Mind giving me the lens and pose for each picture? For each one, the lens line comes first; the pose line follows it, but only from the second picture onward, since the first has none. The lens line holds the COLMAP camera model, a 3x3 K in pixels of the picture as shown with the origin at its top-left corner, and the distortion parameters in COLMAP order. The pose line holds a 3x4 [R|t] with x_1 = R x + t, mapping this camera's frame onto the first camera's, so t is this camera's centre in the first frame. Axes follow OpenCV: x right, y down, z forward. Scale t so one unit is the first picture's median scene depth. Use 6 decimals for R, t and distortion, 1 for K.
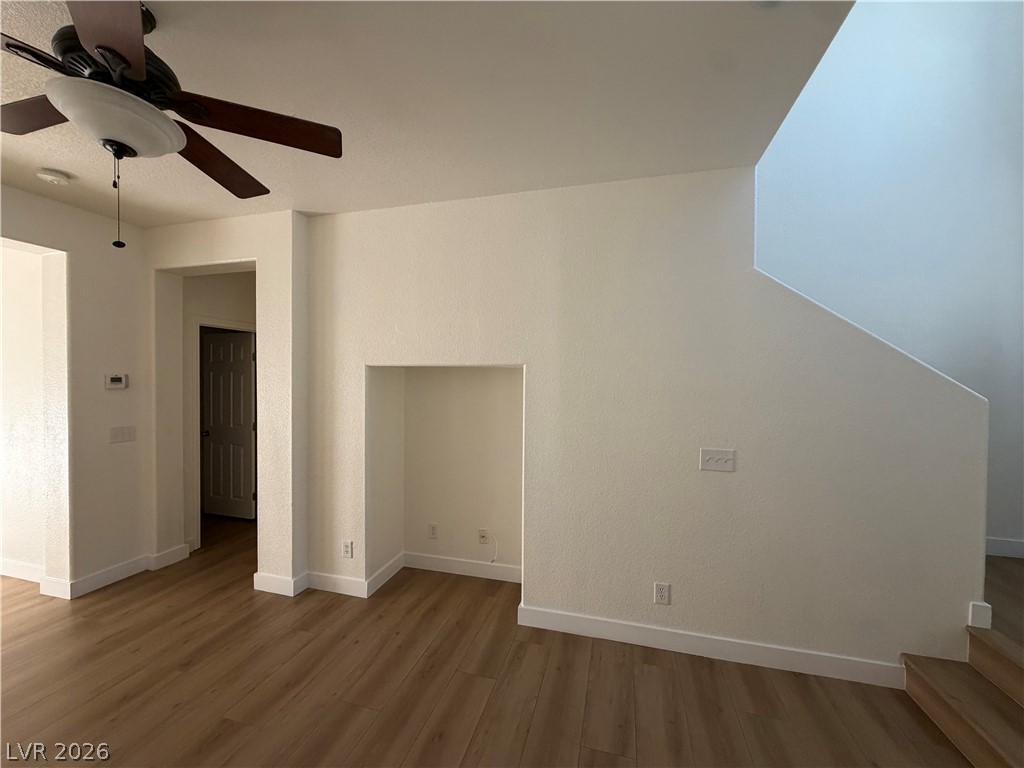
lens RADIAL K [[408.9, 0, 511.1], [0, 408.9, 385.0], [0, 0, 1]] dist [0.002523, -0.000475]
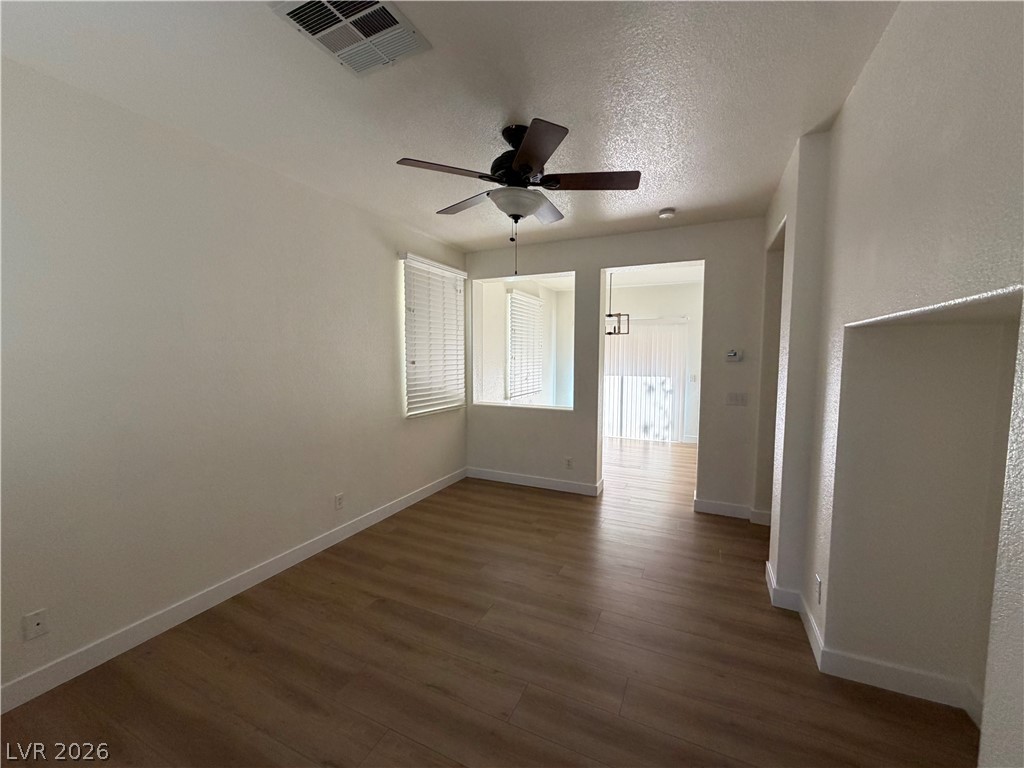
lens RADIAL K [[408.9, 0, 513.9], [0, 408.9, 387.8], [0, 0, 1]] dist [0.002523, -0.000475]
pose [[-0.164324, 0.071303, -0.983826, 0.397892], [-0.018718, 0.996979, 0.075383, 0.008704], [0.986229, 0.030802, -0.162493, 0.637878]]
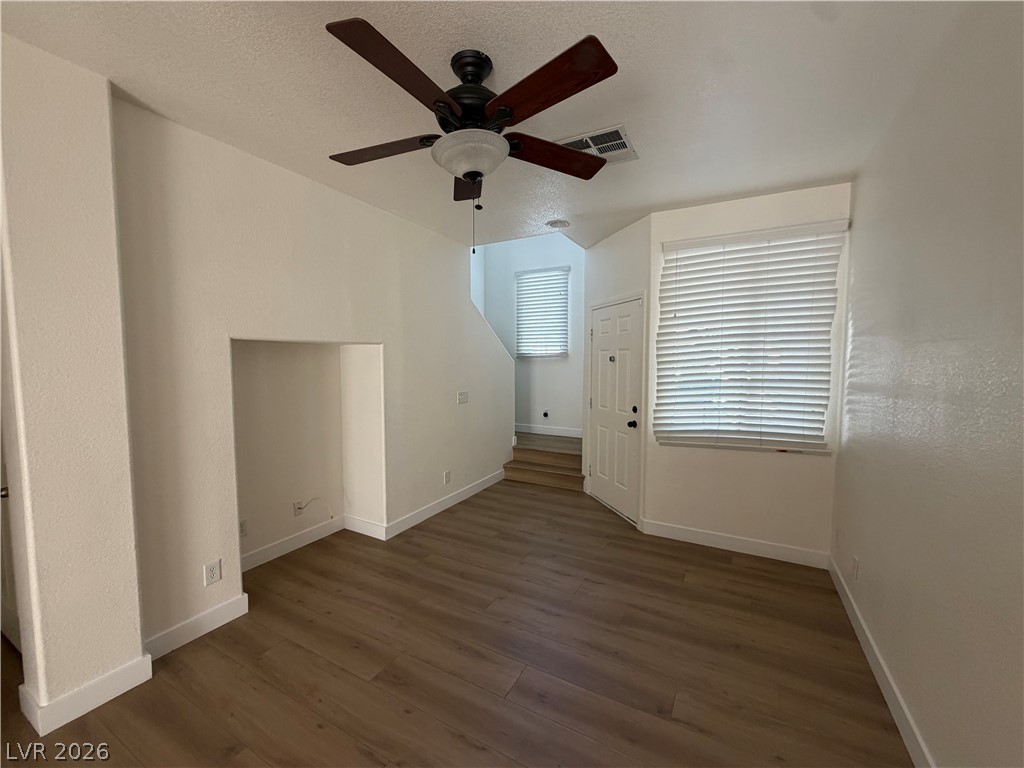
lens RADIAL K [[408.9, 0, 512.2], [0, 408.9, 385.1], [0, 0, 1]] dist [0.002523, -0.000475]
pose [[0.229011, -0.073153, 0.970671, -1.097782], [0.016935, 0.997321, 0.071166, -0.003022], [-0.973277, 0.000140, 0.229636, 0.286381]]
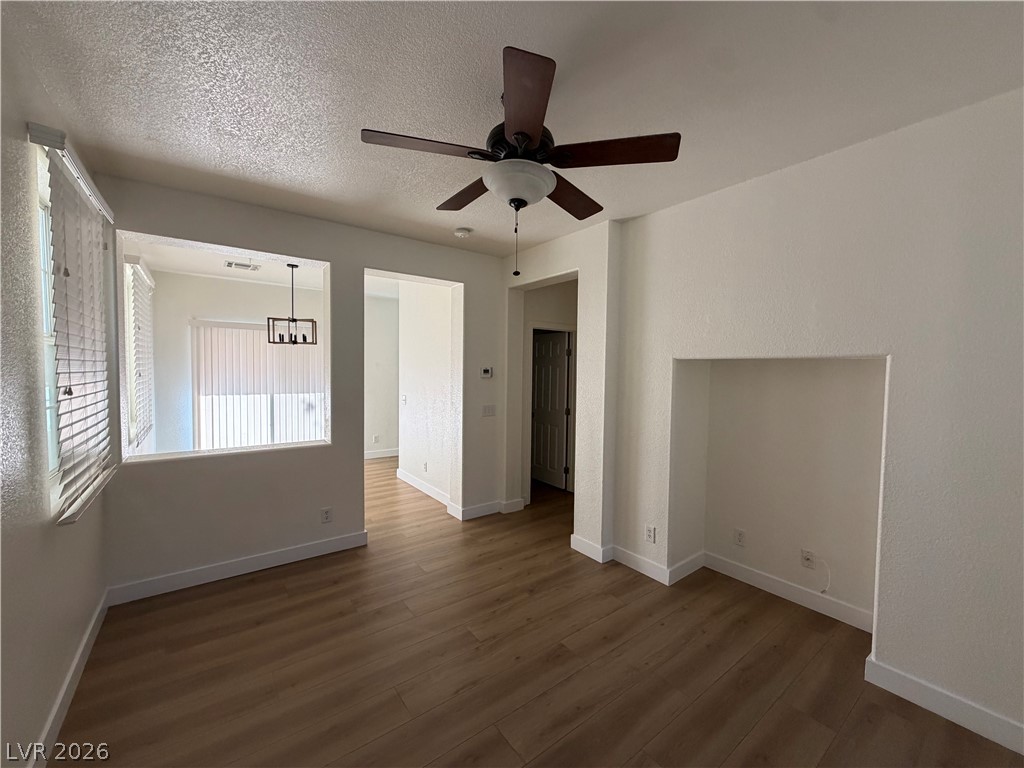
lens RADIAL K [[408.9, 0, 512.8], [0, 408.9, 384.7], [0, 0, 1]] dist [0.002523, -0.000475]
pose [[0.794070, 0.027313, -0.607212, -0.057352], [-0.017214, 0.999600, 0.022452, 0.000644], [0.607582, -0.007376, 0.794223, -0.050454]]
